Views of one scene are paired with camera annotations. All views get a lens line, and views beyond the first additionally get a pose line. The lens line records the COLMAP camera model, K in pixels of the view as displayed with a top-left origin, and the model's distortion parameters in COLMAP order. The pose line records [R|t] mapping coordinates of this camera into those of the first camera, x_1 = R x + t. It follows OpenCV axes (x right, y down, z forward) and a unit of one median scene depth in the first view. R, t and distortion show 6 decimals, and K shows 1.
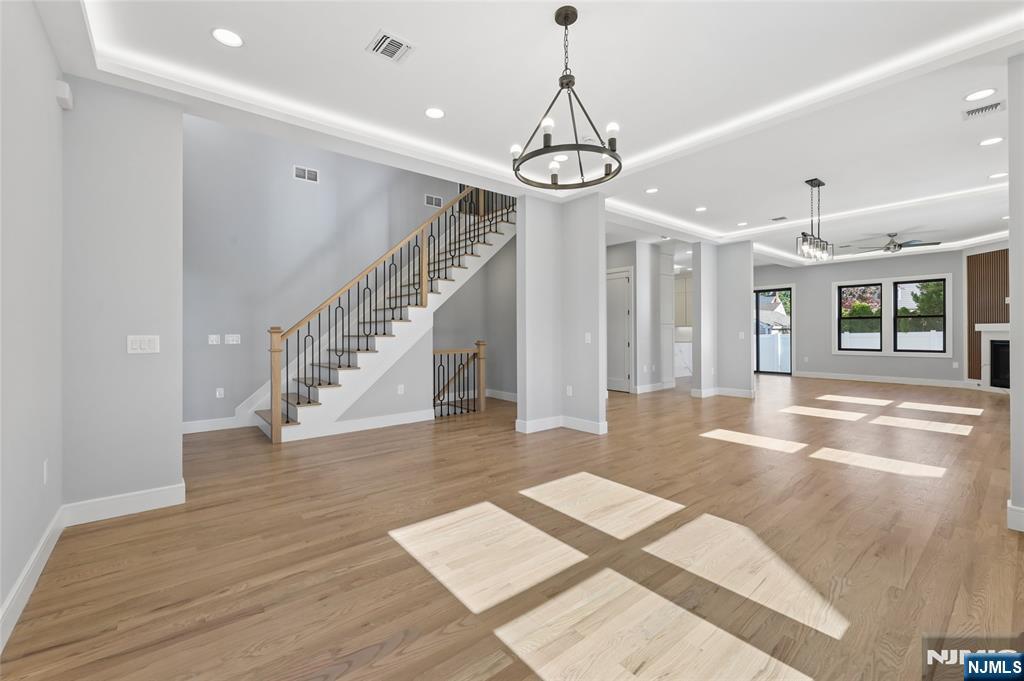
lens RADIAL K [[416.0, 0, 512.2], [0, 416.0, 331.5], [0, 0, 1]] dist [-0.003503, -0.000172]
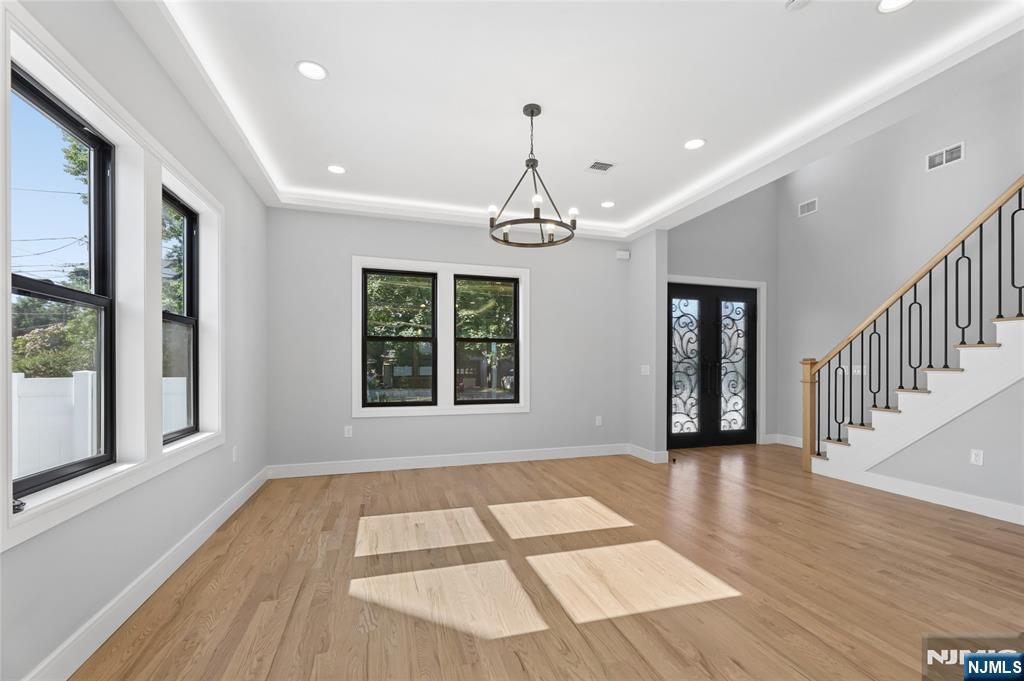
lens RADIAL K [[416.0, 0, 513.5], [0, 416.0, 368.3], [0, 0, 1]] dist [-0.003503, -0.000172]
pose [[-0.354865, 0.014263, -0.934809, 1.278542], [0.001278, 0.999890, 0.014771, -0.005119], [0.934917, 0.004047, -0.354844, 1.350793]]
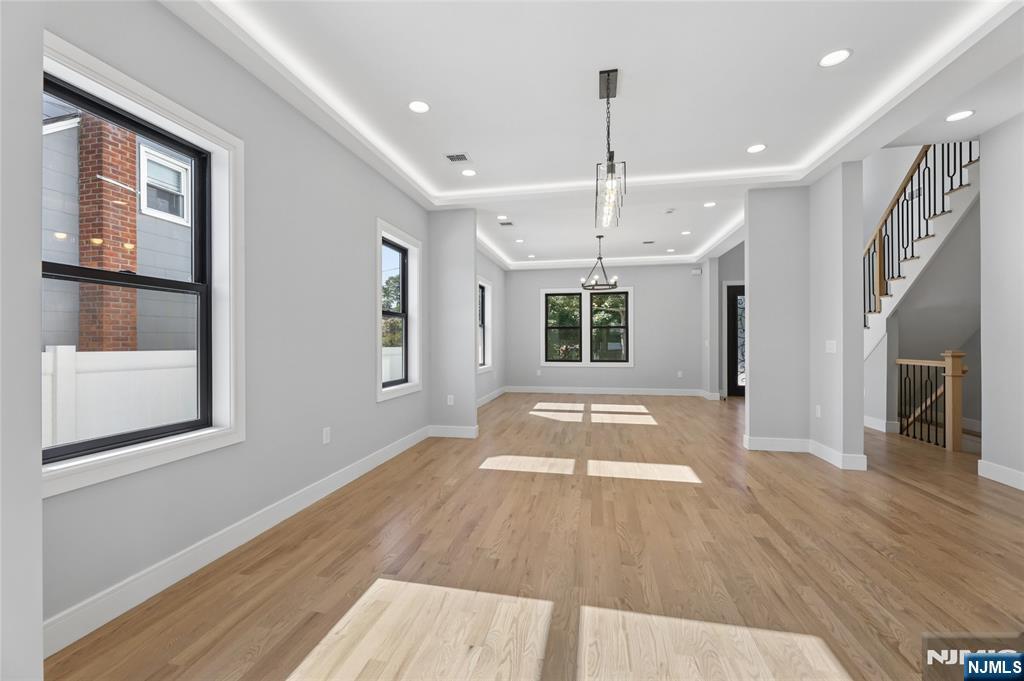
lens RADIAL K [[416.0, 0, 510.4], [0, 416.0, 340.7], [0, 0, 1]] dist [-0.003503, -0.000172]
pose [[-0.761705, 0.004747, -0.647907, 1.961351], [0.007412, 0.999972, -0.001387, 0.001747], [0.647882, -0.005859, -0.761718, 2.141672]]
